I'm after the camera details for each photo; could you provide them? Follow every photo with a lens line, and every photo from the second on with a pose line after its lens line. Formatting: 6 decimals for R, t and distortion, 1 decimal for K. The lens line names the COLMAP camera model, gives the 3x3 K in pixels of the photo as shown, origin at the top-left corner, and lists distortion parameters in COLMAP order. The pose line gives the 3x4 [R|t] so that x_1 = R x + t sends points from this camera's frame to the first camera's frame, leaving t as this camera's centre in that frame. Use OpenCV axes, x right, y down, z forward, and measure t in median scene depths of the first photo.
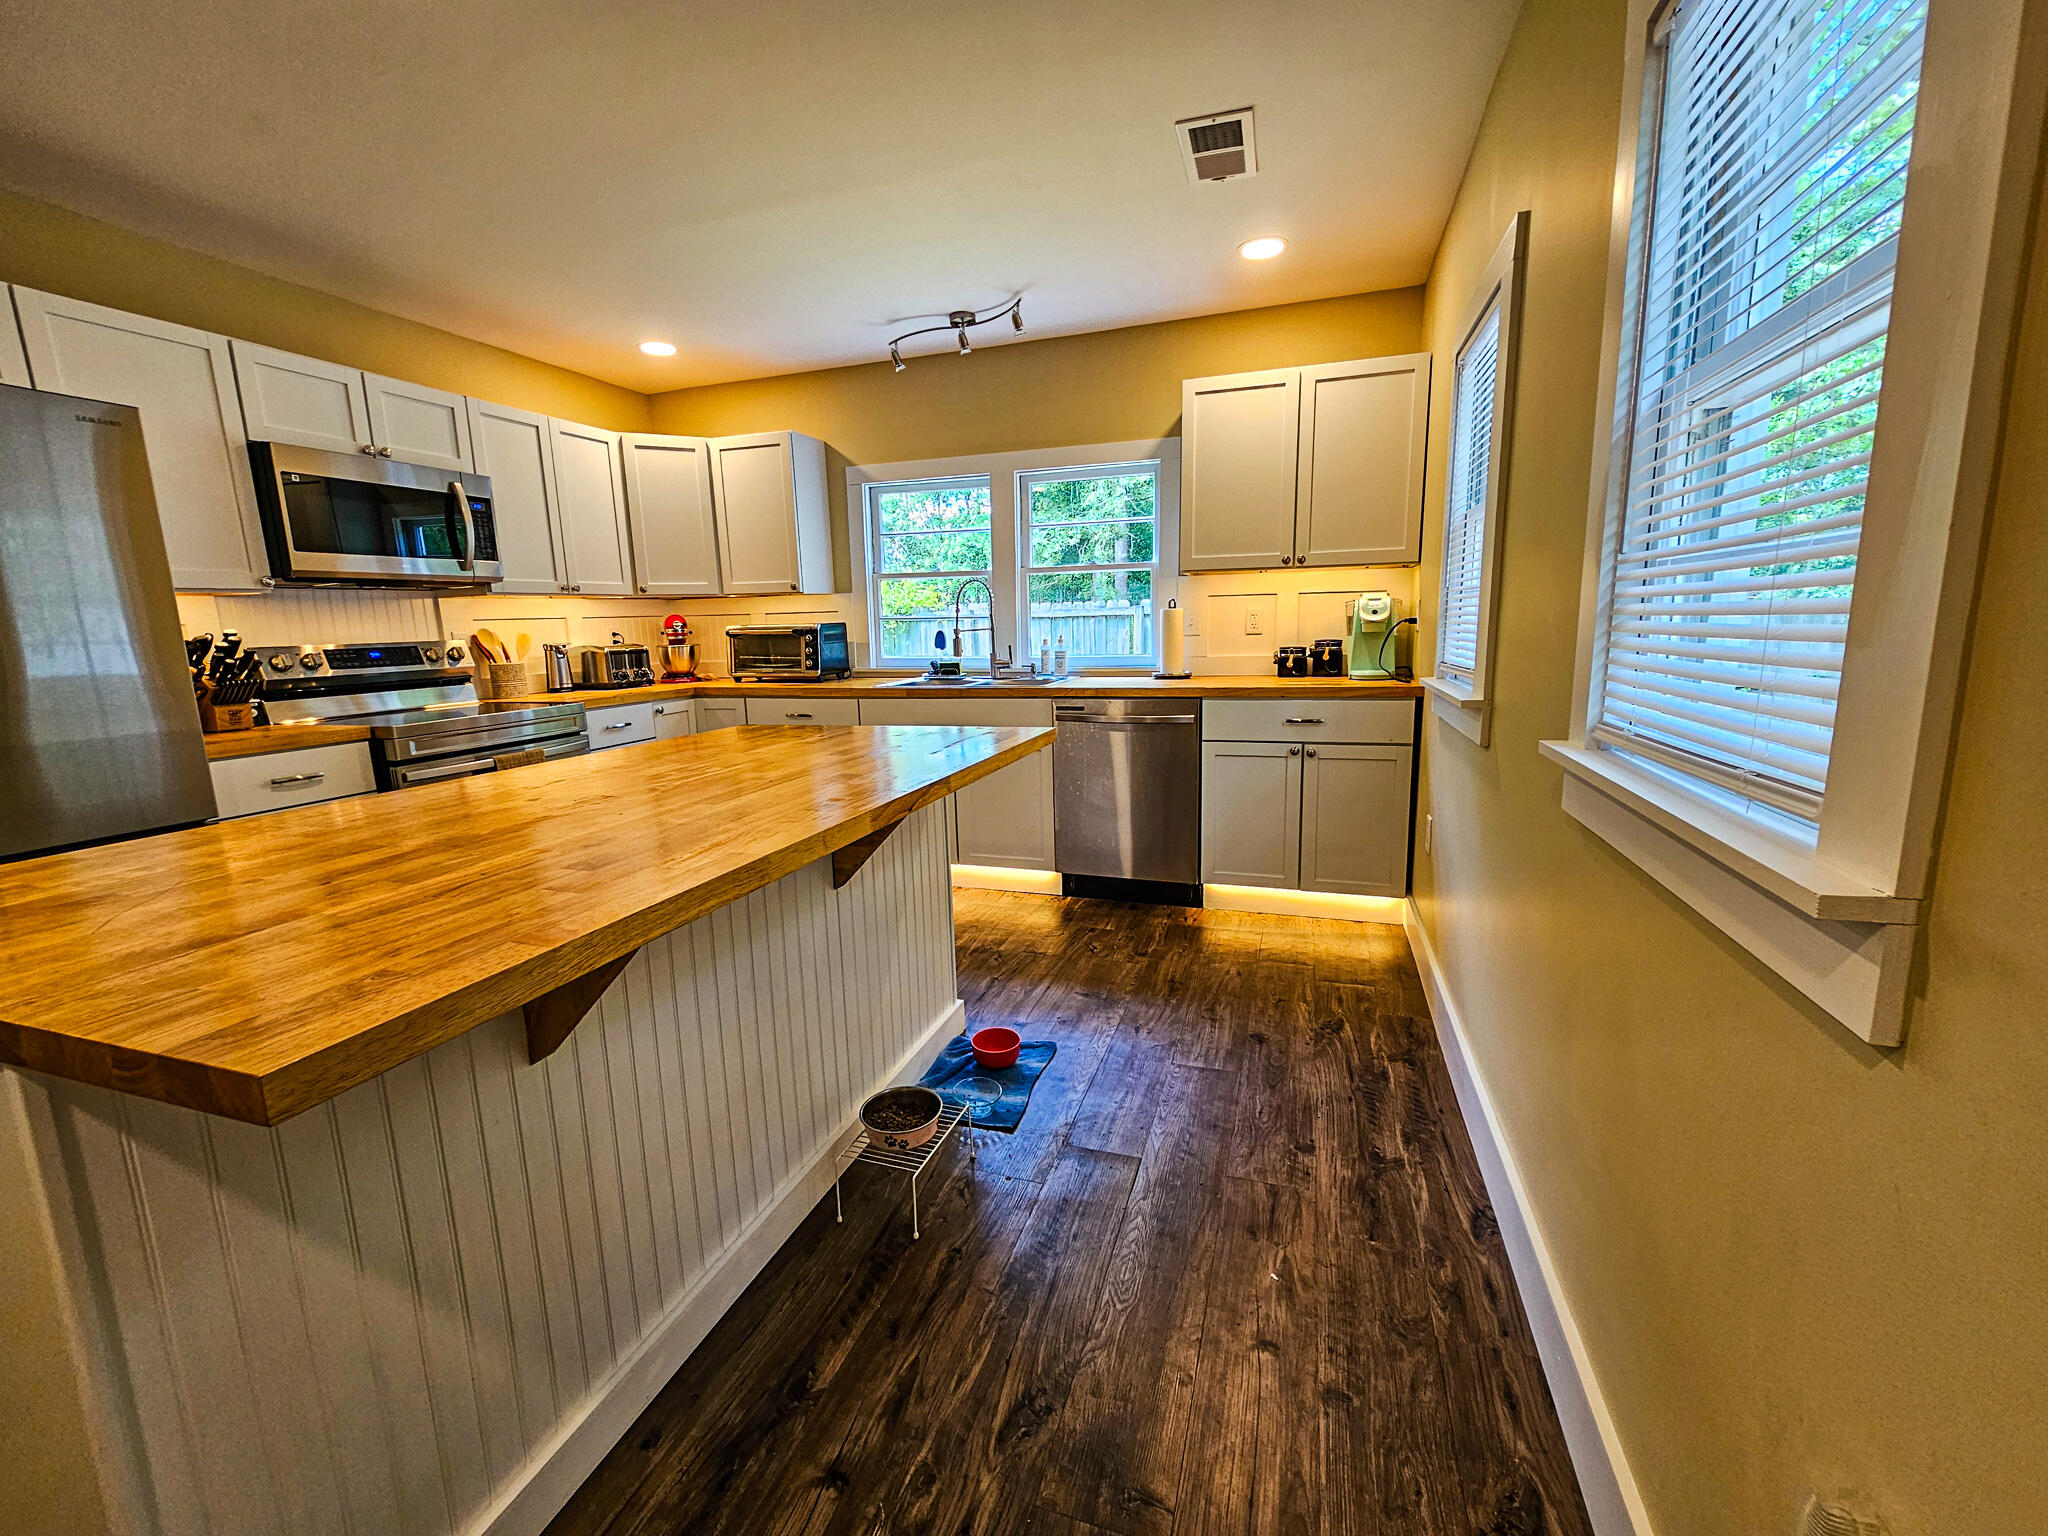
lens RADIAL K [[836.2, 0, 1026.5], [0, 836.2, 767.6], [0, 0, 1]] dist [-0.000925, 0.000348]
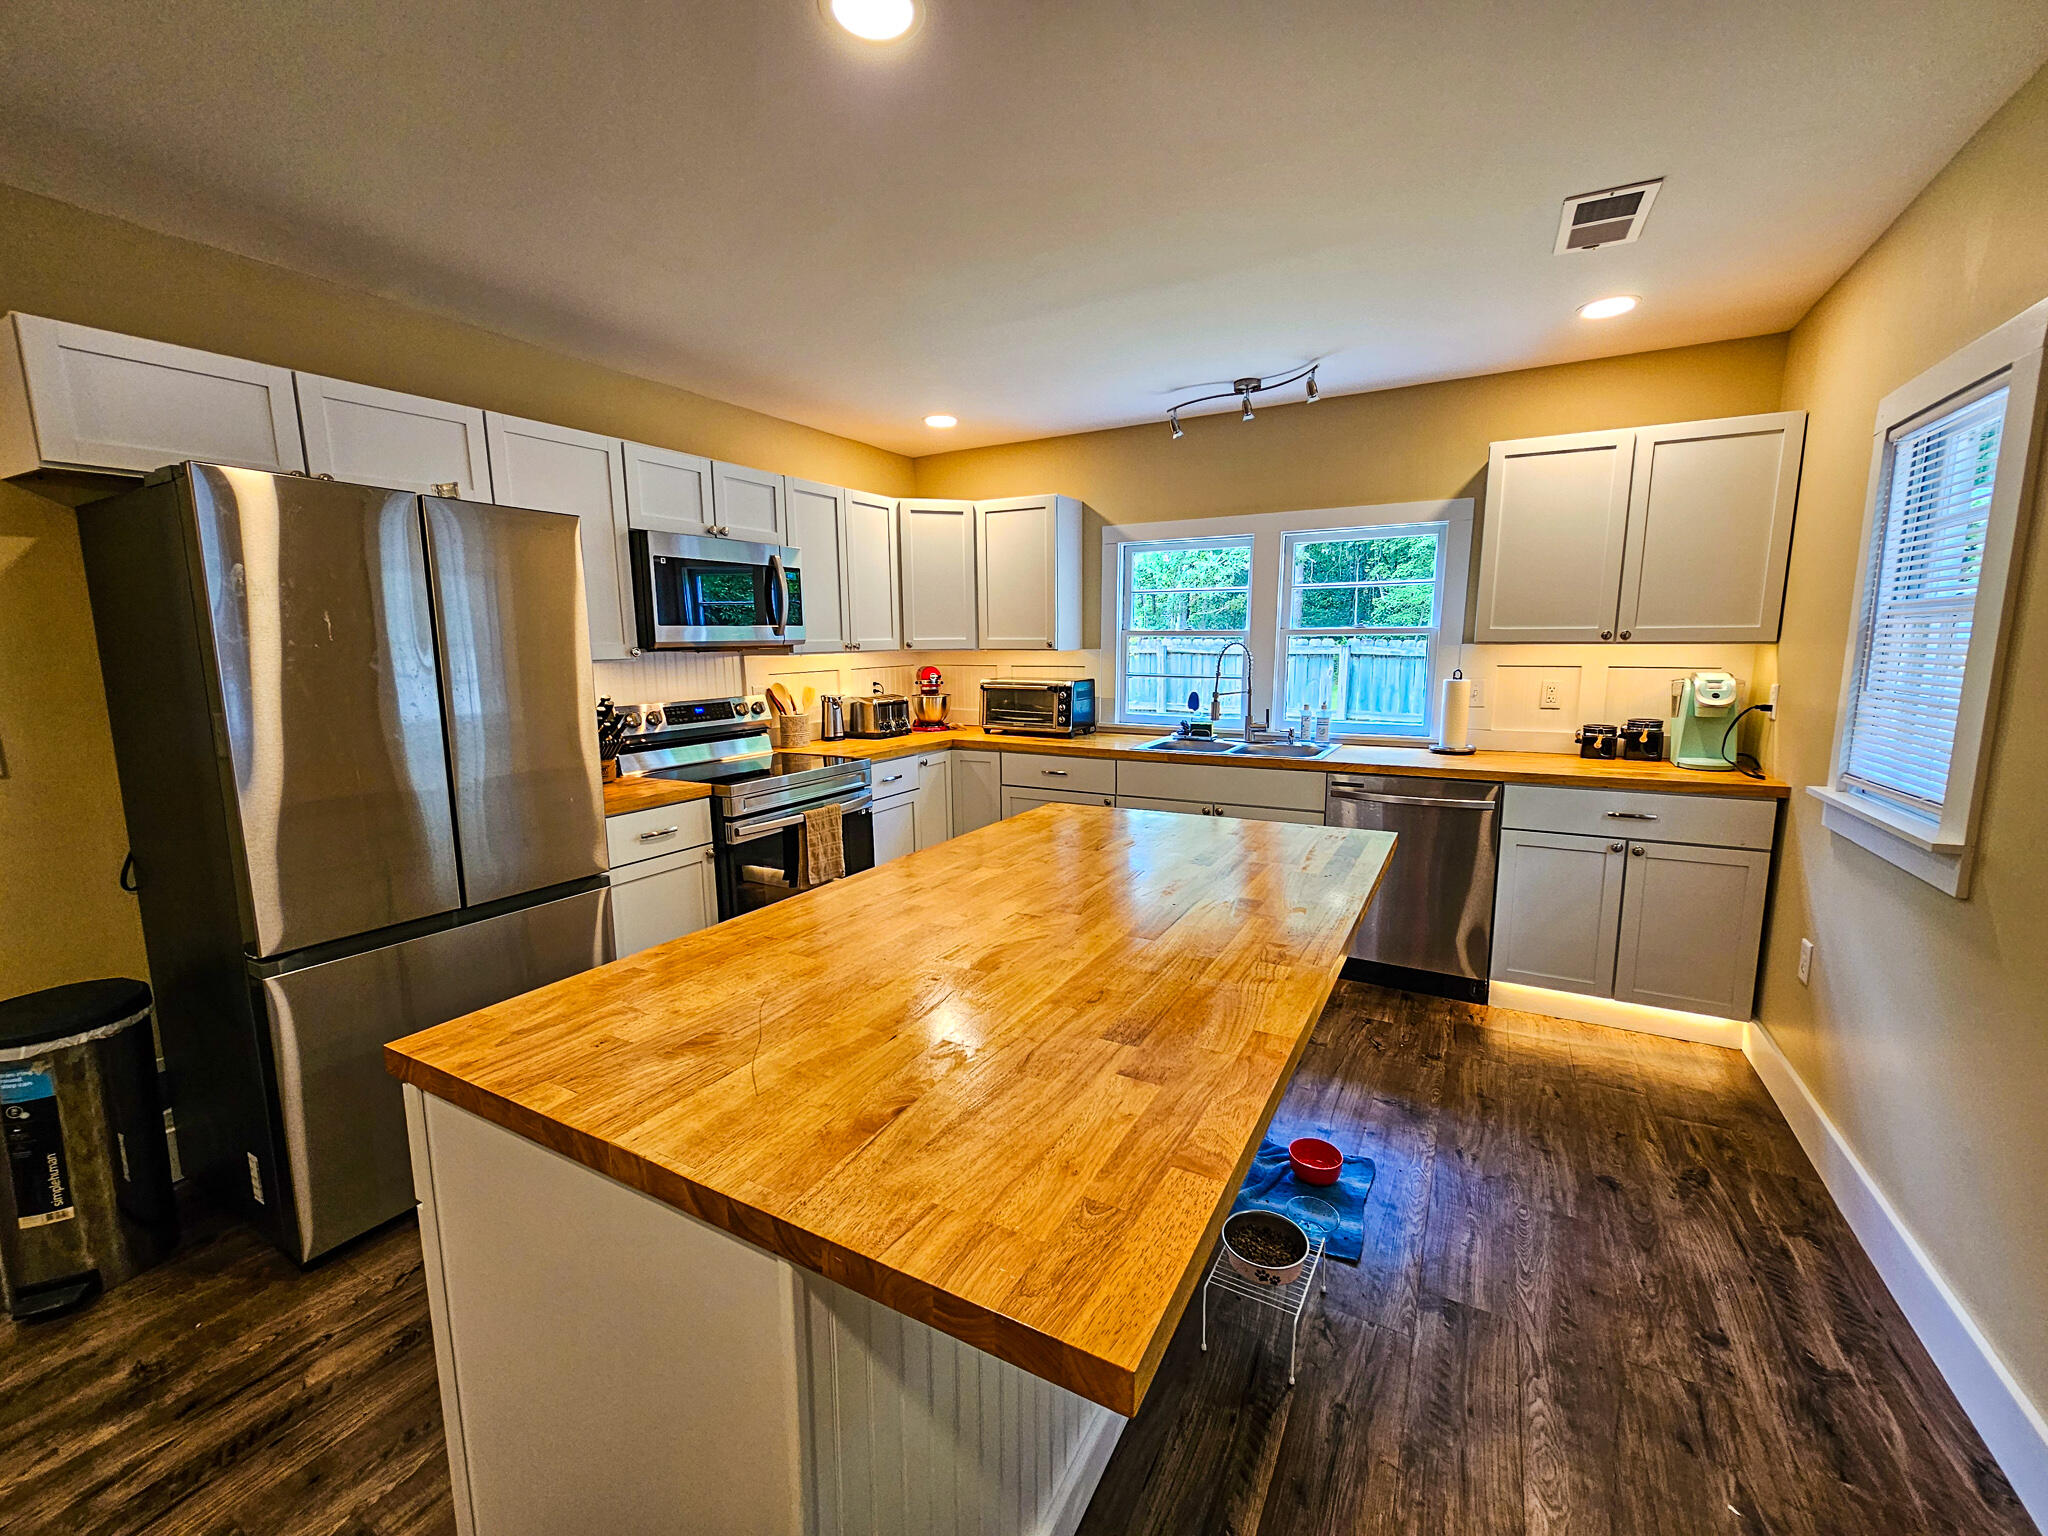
lens RADIAL K [[836.2, 0, 1026.5], [0, 836.2, 767.6], [0, 0, 1]] dist [-0.000925, 0.000348]
pose [[0.983344, 0.043737, -0.176412, -0.148643], [-0.047521, 0.998721, -0.017283, -0.058337], [0.175430, 0.025379, 0.984165, -0.009718]]
